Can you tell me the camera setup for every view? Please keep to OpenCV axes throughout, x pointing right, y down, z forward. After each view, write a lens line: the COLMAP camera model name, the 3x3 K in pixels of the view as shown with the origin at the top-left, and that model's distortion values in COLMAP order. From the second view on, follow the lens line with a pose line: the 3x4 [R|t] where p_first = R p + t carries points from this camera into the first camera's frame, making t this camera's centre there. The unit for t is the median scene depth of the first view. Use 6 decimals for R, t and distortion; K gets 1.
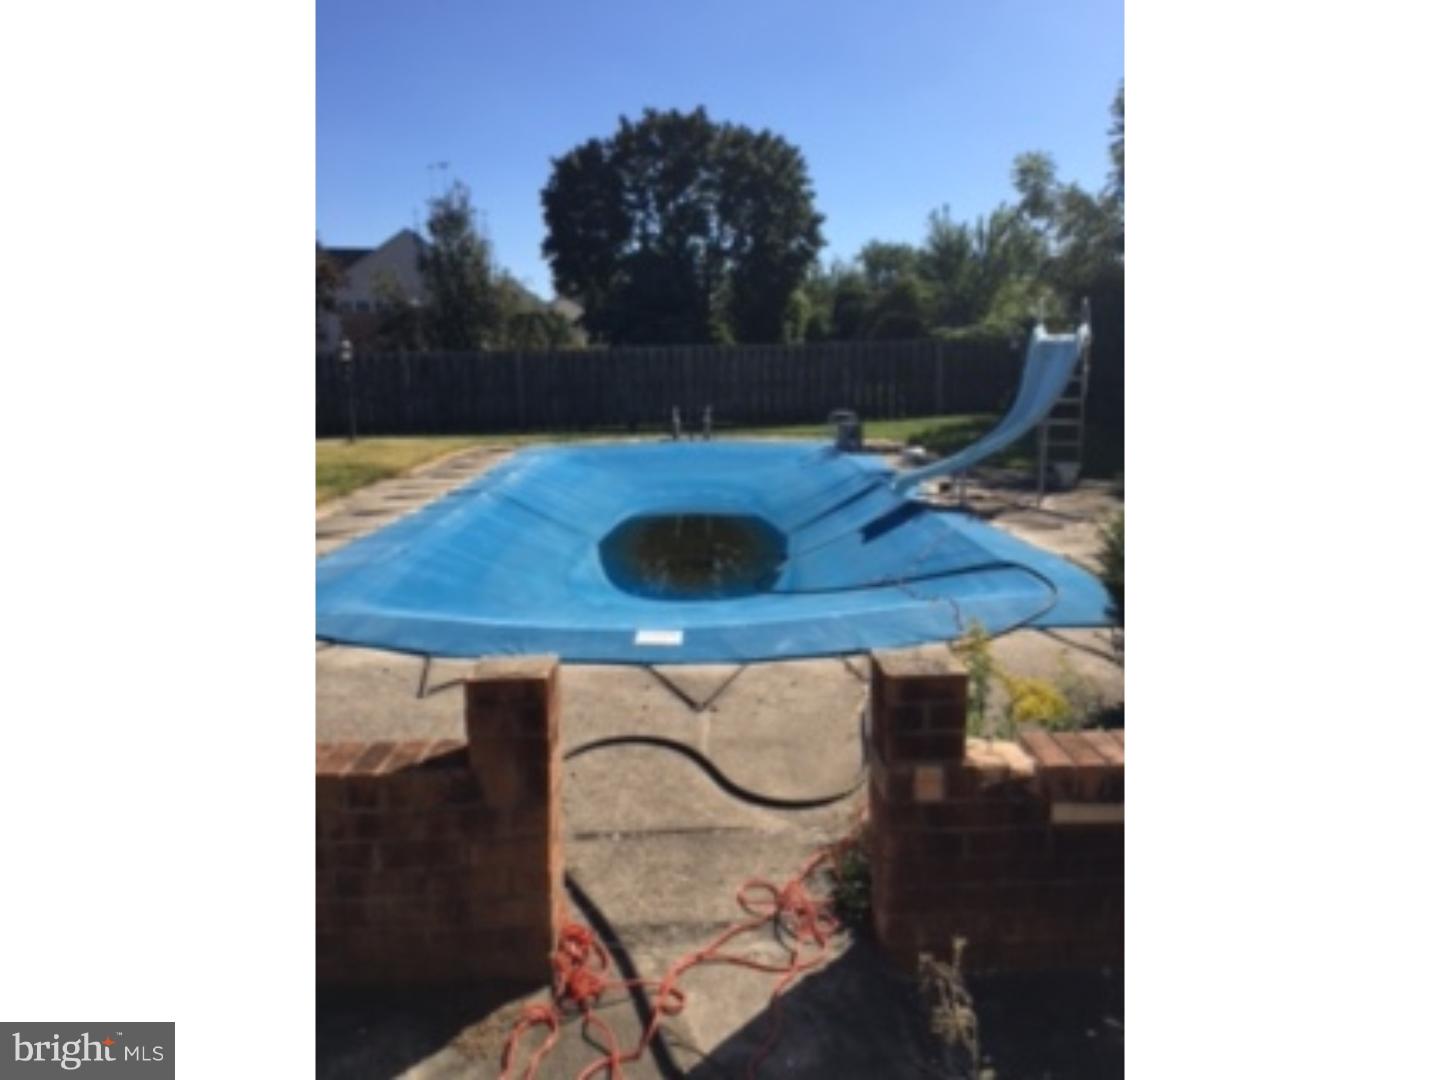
lens RADIAL K [[864.5, 0, 720.0], [0, 864.5, 540.0], [0, 0, 1]] dist [-0.005597, -0.000553]
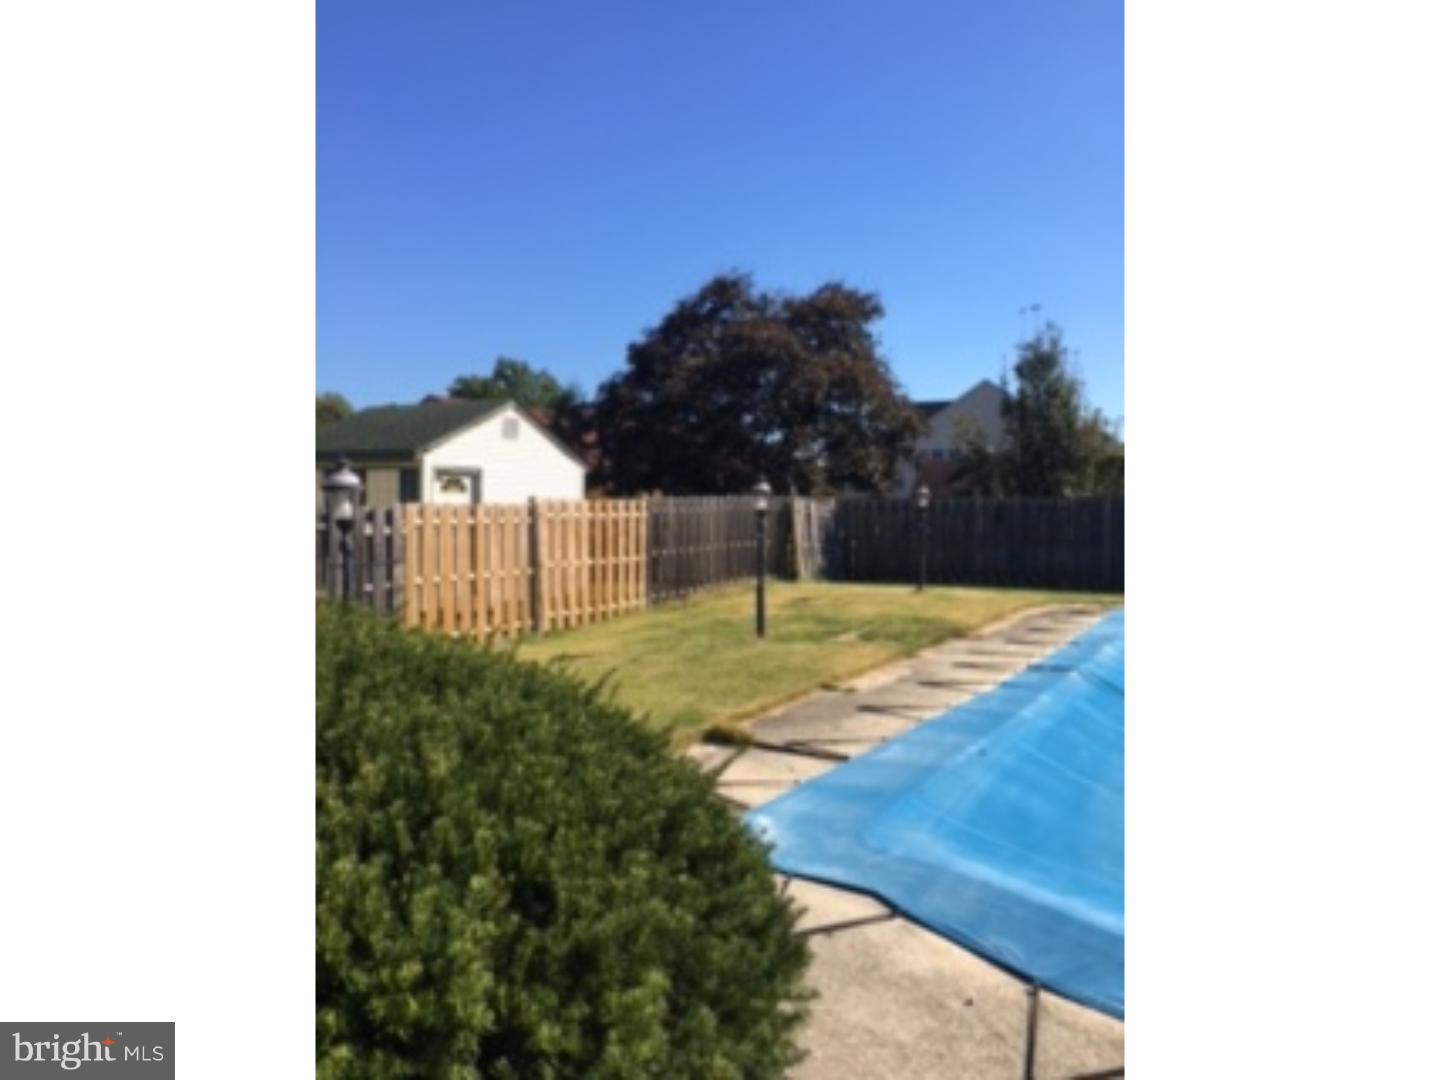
lens RADIAL K [[864.5, 0, 720.0], [0, 864.5, 540.0], [0, 0, 1]] dist [-0.005597, -0.000553]
pose [[0.812990, 0.033067, -0.581338, -0.048190], [-0.127642, 0.984224, -0.122522, -0.021948], [0.568115, 0.173812, 0.804385, 0.088854]]
